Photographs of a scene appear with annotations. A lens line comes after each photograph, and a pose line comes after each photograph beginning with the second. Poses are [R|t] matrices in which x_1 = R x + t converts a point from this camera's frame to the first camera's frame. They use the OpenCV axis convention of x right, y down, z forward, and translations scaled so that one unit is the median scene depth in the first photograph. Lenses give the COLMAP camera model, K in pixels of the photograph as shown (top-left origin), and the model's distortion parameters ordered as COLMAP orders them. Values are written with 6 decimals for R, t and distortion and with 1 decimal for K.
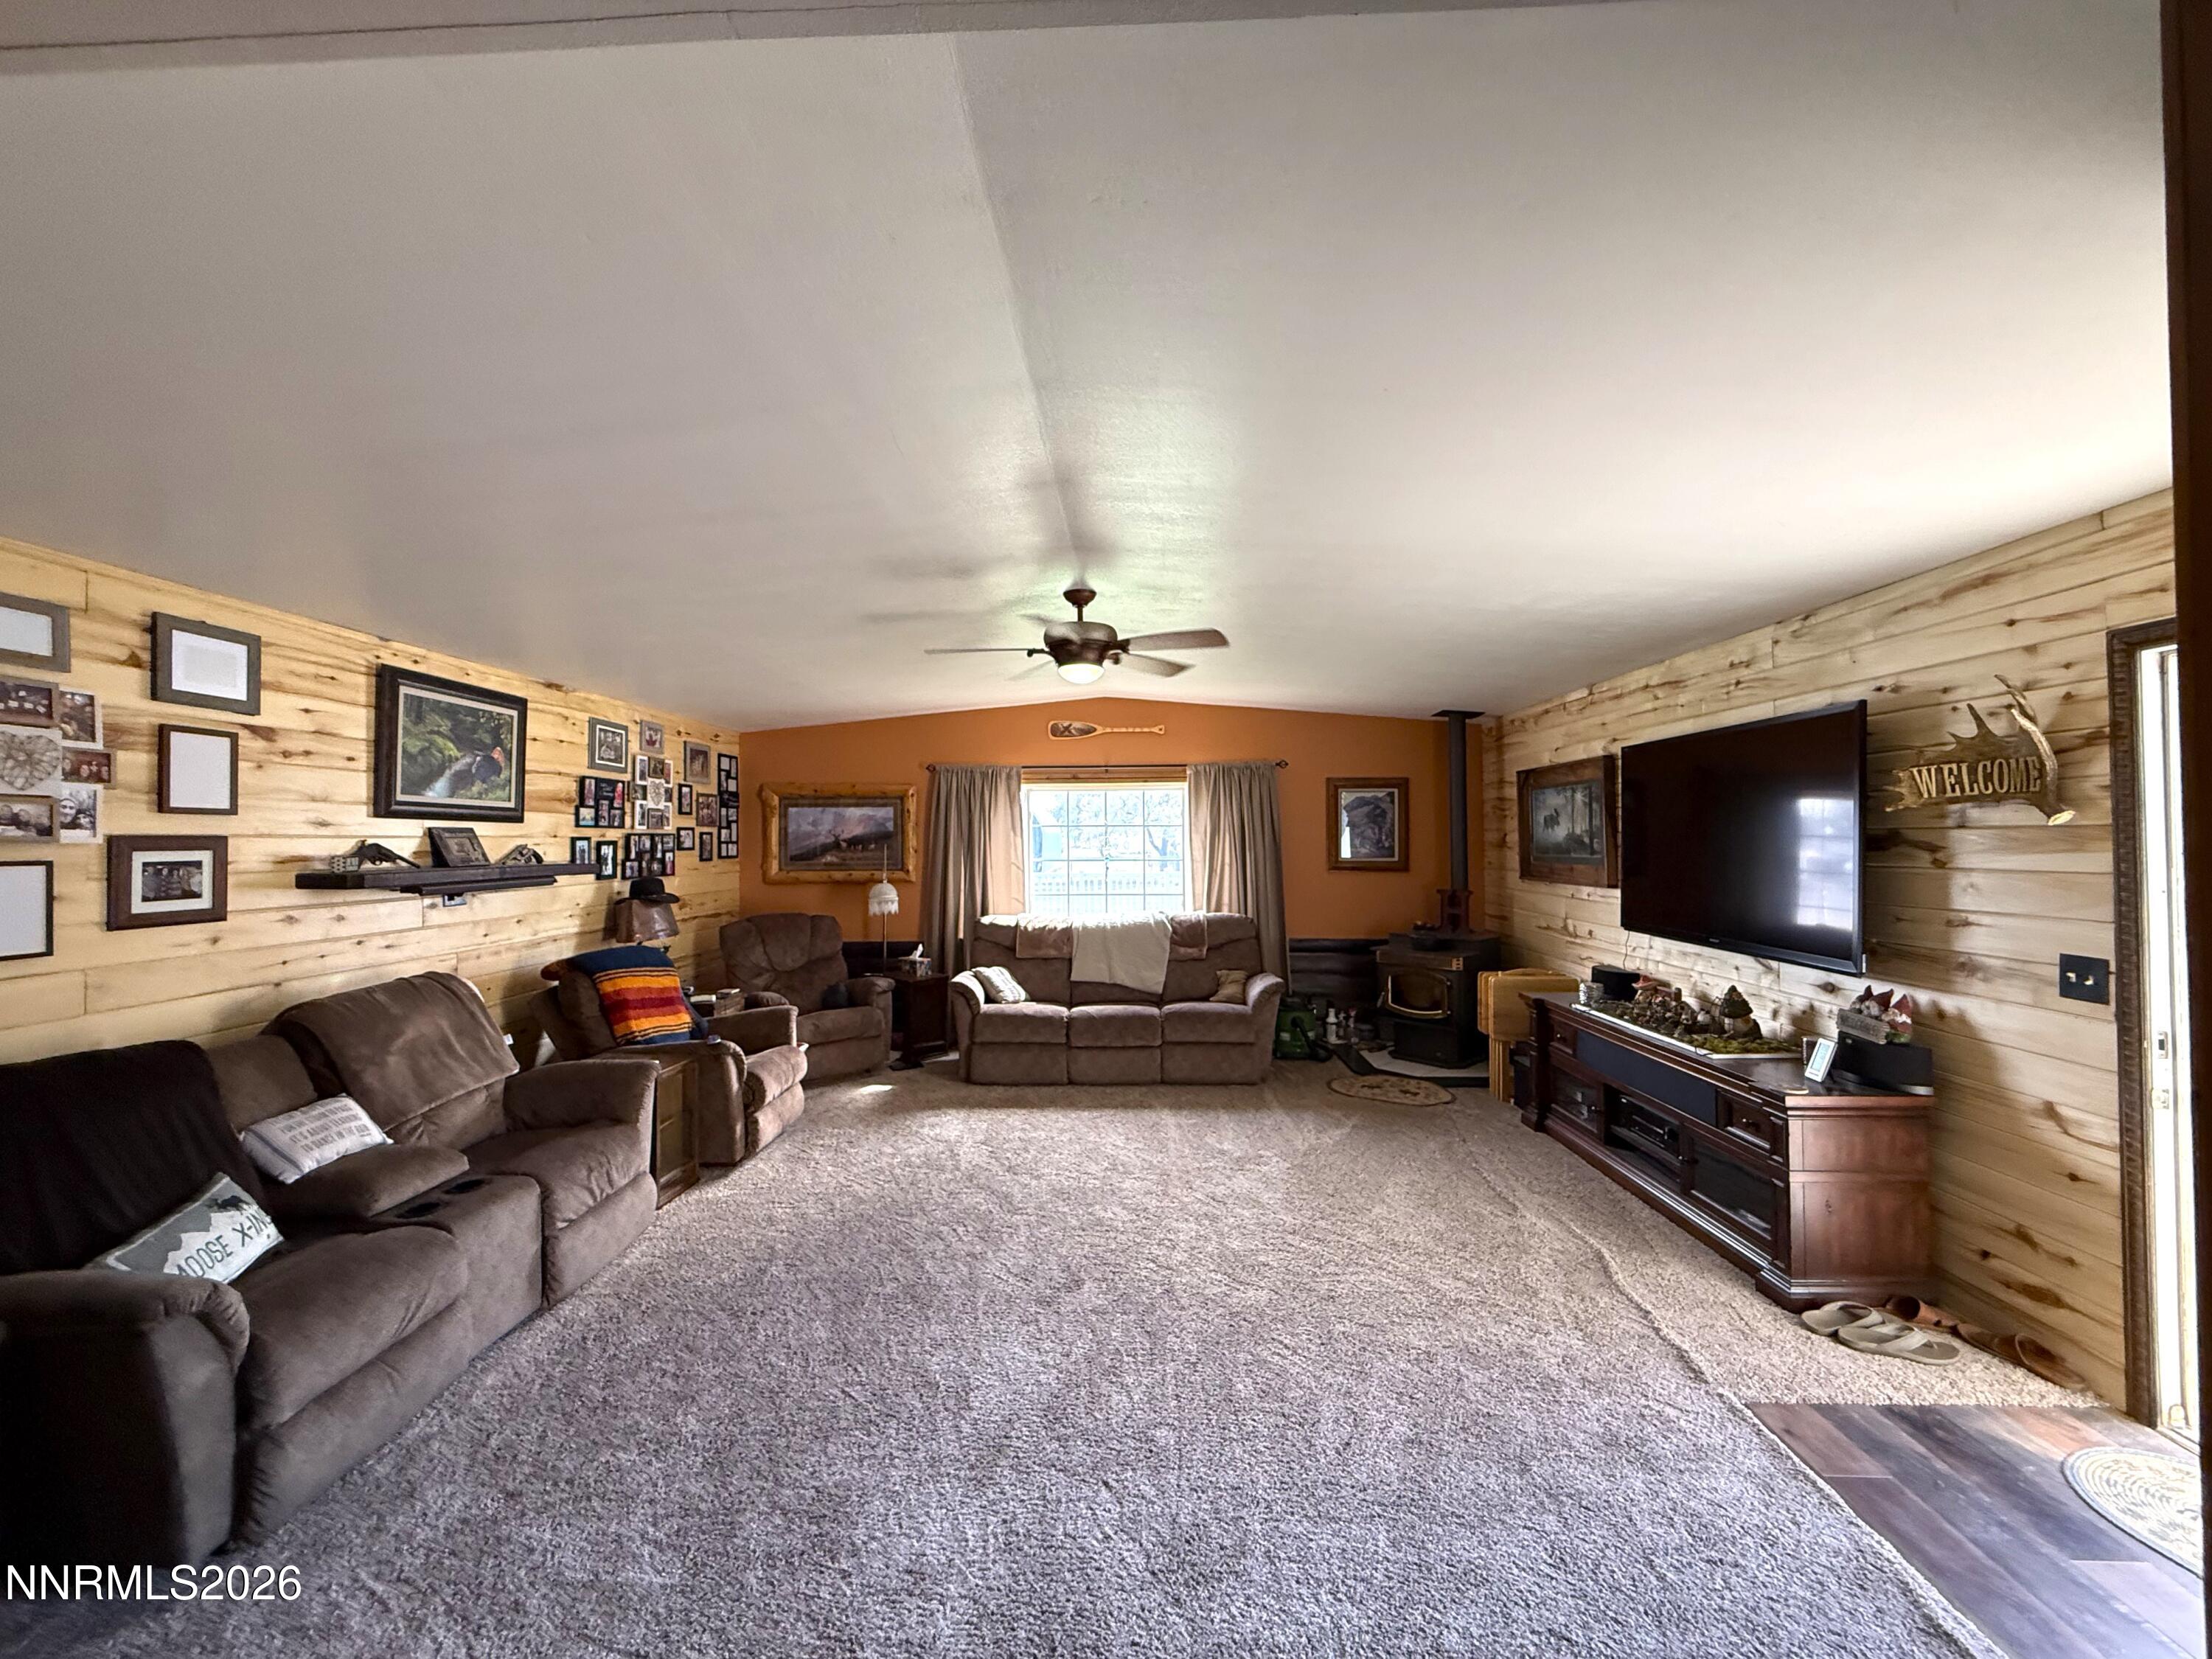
lens RADIAL K [[890.8, 0, 1106.4], [0, 890.8, 823.0], [0, 0, 1]] dist [-0.002271, 0.000916]
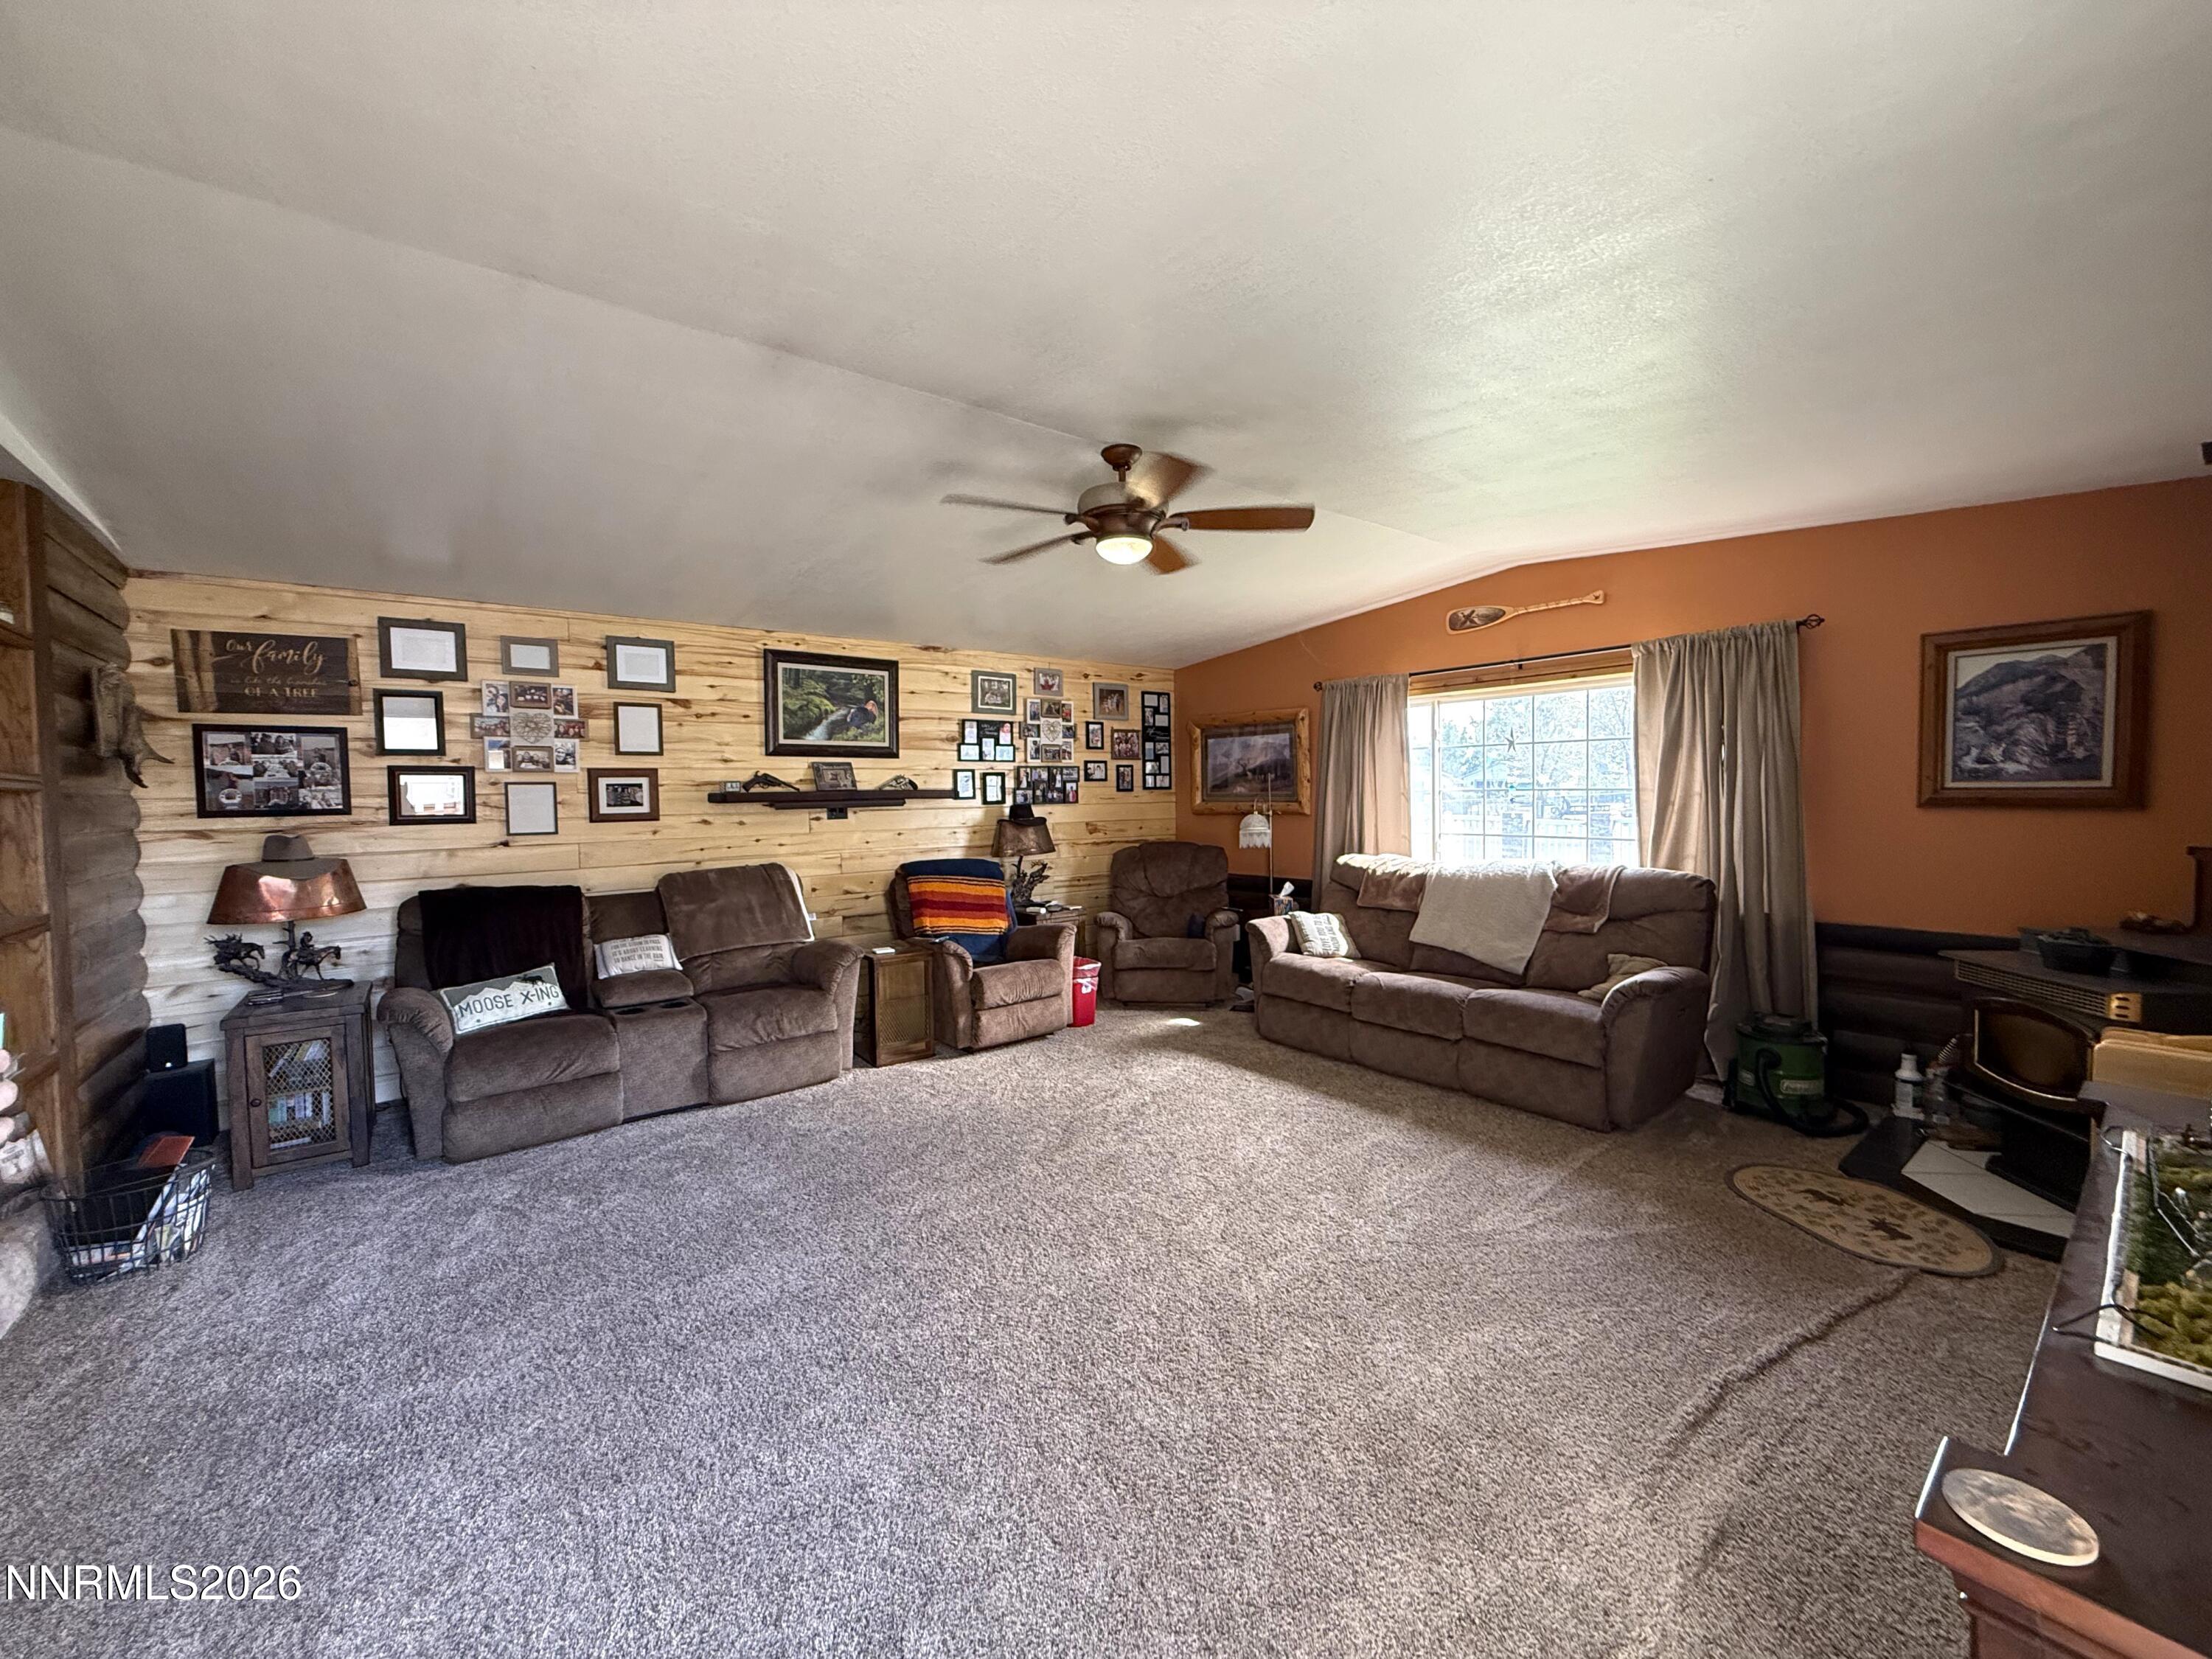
lens RADIAL K [[890.8, 0, 1102.9], [0, 890.8, 824.6], [0, 0, 1]] dist [-0.002271, 0.000916]
pose [[0.636087, 0.024490, -0.771229, 0.470212], [0.025692, 0.998270, 0.052889, 0.030987], [0.771190, -0.053456, 0.634357, 0.354409]]
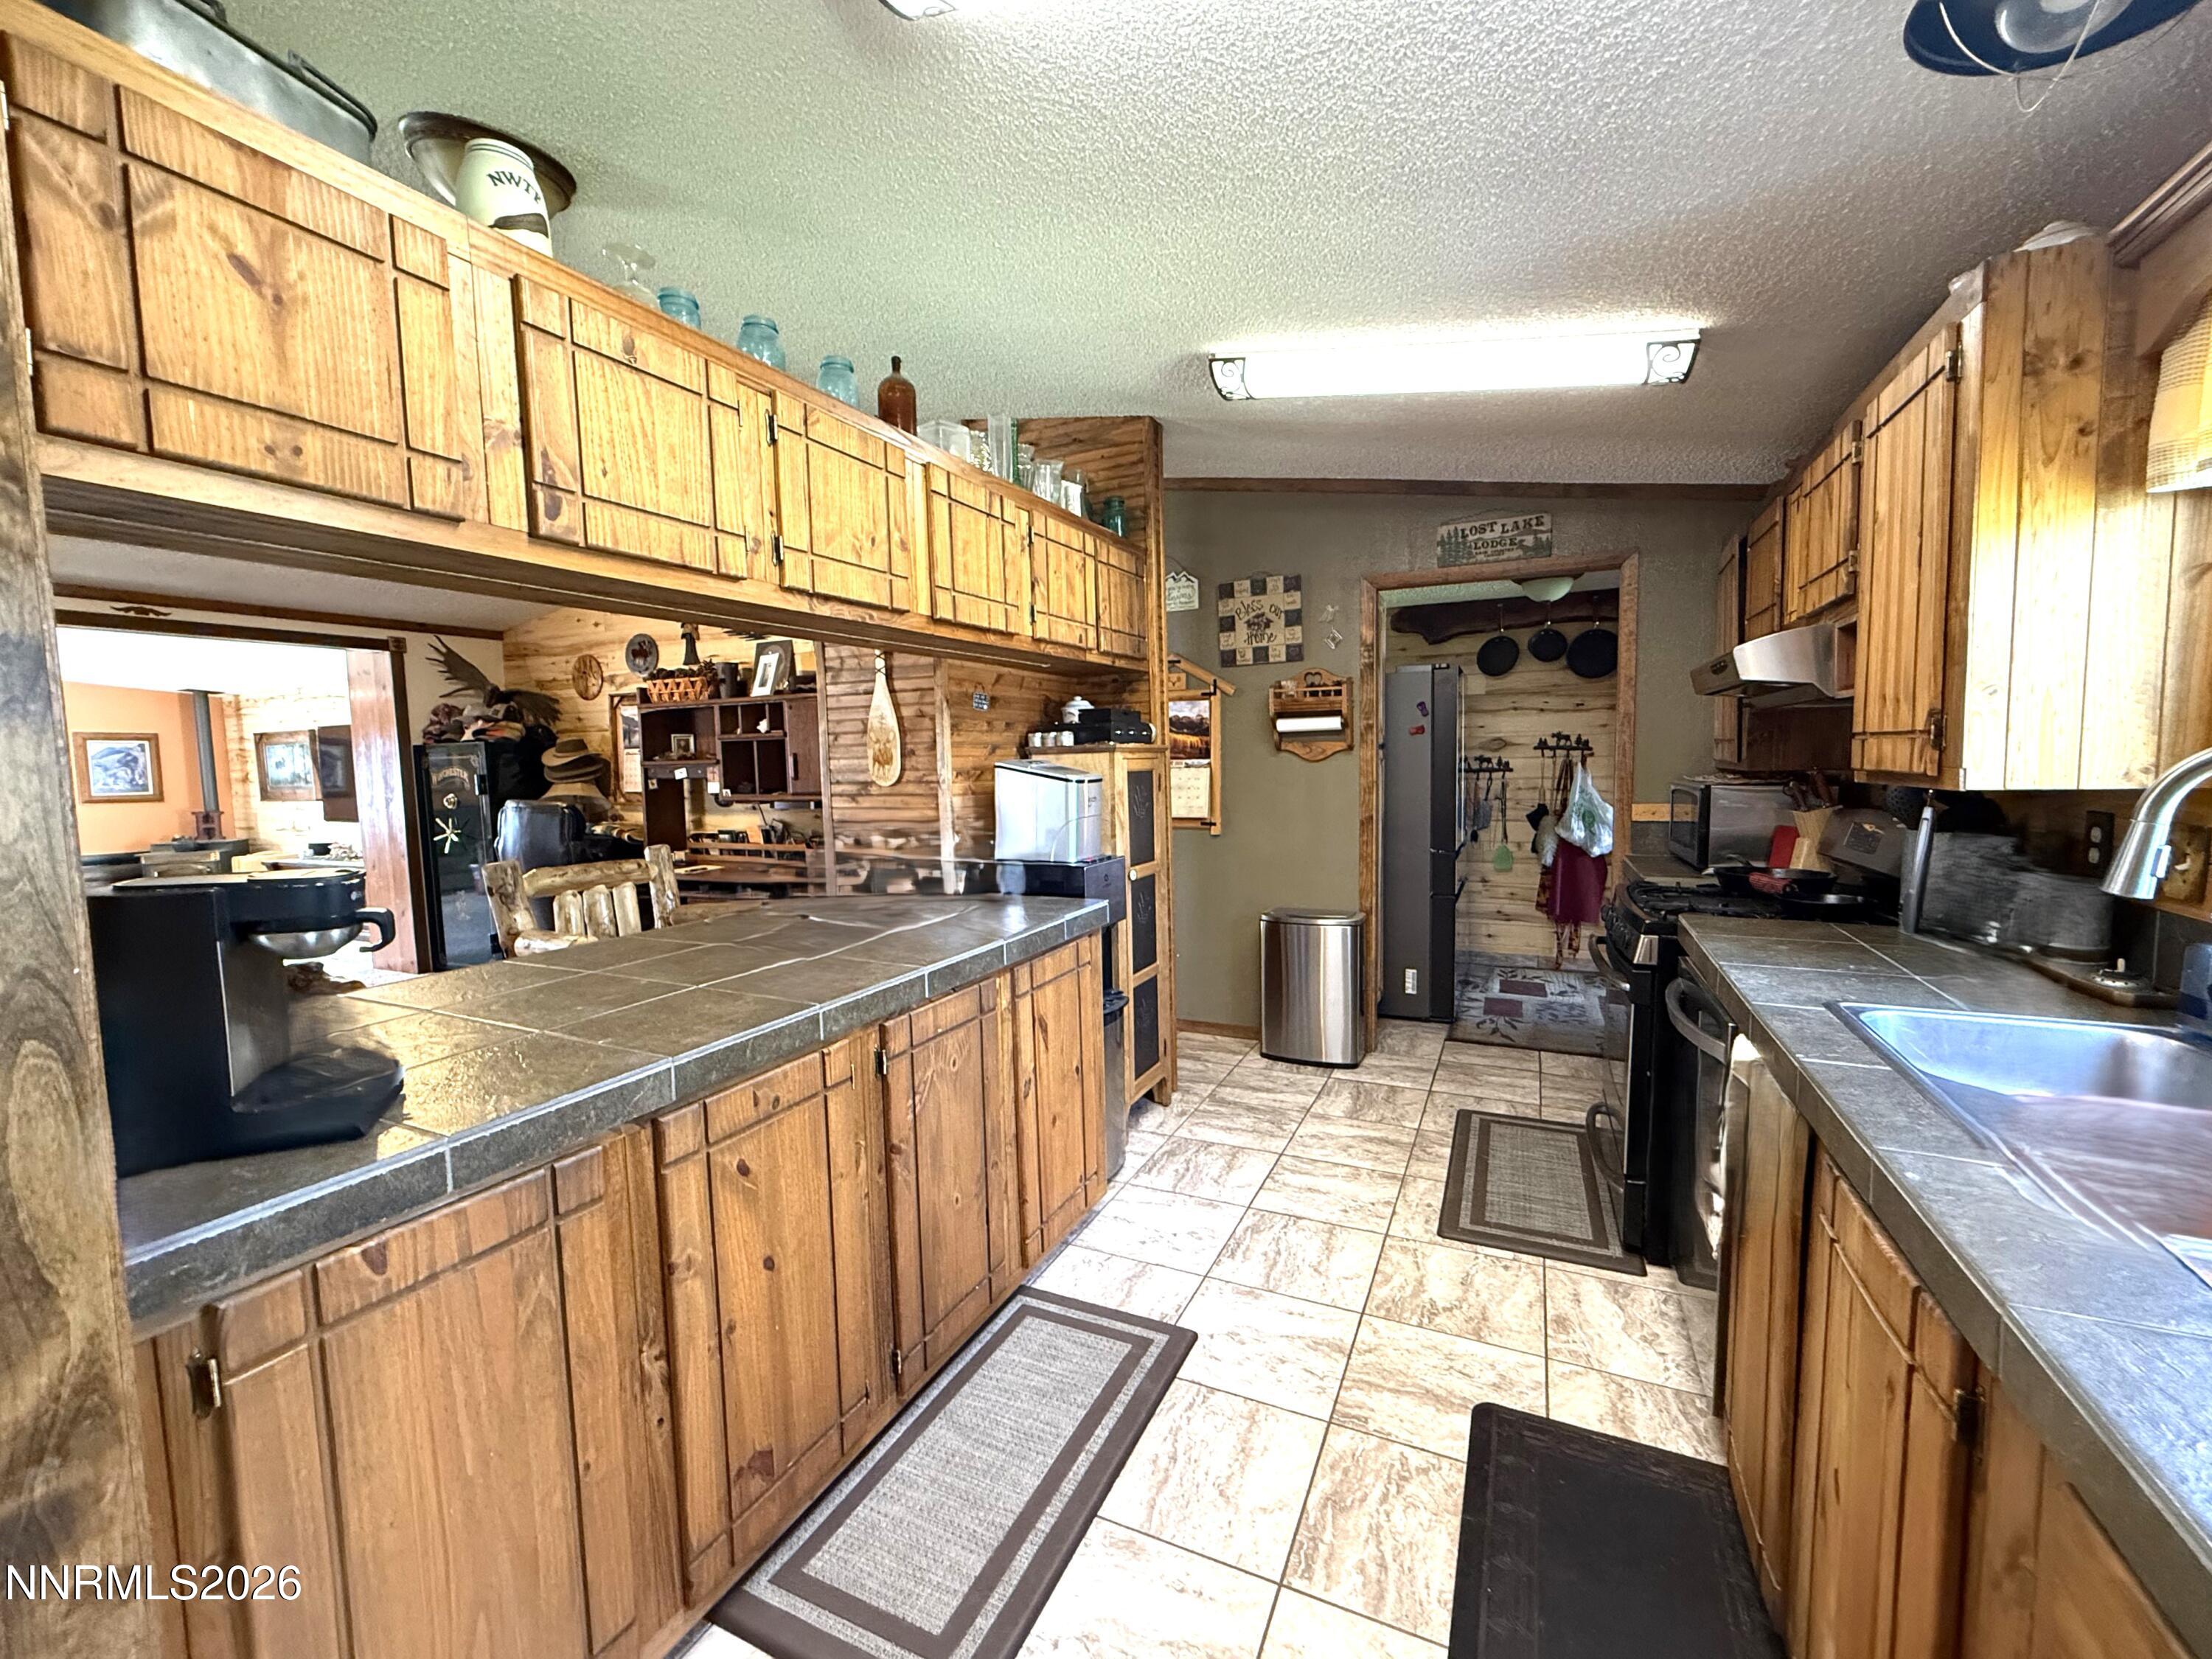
lens RADIAL K [[890.8, 0, 1097.9], [0, 890.8, 830.5], [0, 0, 1]] dist [-0.002271, 0.000916]
pose [[0.390581, -0.076862, 0.917354, -0.505457], [0.001252, 0.996552, 0.082965, -0.018635], [-0.920568, -0.031256, 0.389330, -1.218024]]
